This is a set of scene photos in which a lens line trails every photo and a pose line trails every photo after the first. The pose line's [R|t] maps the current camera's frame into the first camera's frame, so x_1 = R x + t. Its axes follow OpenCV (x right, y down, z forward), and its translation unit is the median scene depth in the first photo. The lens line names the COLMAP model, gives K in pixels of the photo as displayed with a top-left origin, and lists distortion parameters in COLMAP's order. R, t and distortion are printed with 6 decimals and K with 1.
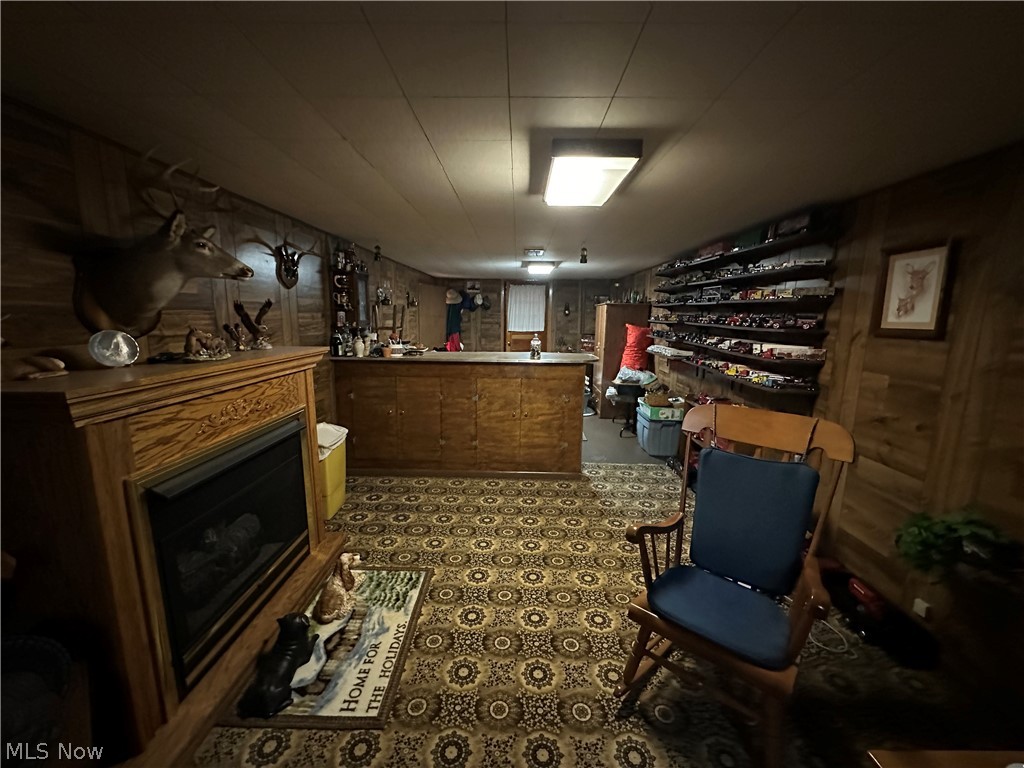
lens RADIAL K [[409.1, 0, 509.2], [0, 409.1, 384.1], [0, 0, 1]] dist [-0.003268, 0.000369]
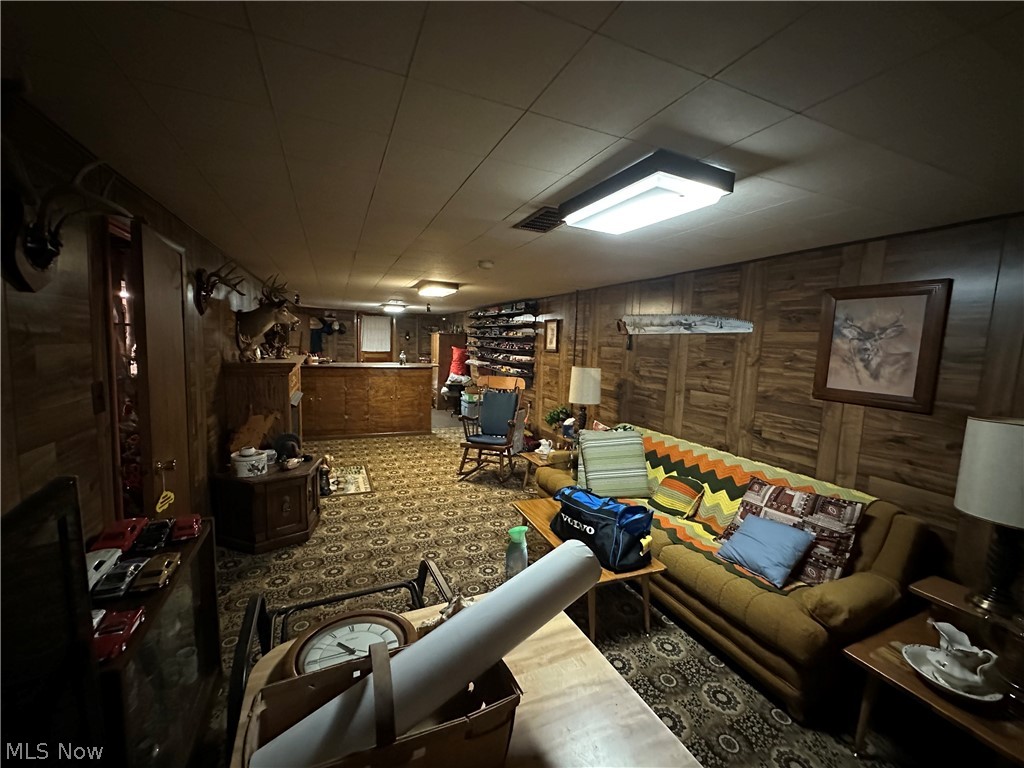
lens RADIAL K [[409.1, 0, 512.0], [0, 409.1, 385.3], [0, 0, 1]] dist [-0.003268, 0.000369]
pose [[0.909354, -0.024300, 0.415314, -0.233466], [0.046478, 0.997977, -0.043373, 0.116627], [-0.413420, 0.058745, 0.908644, -0.746363]]
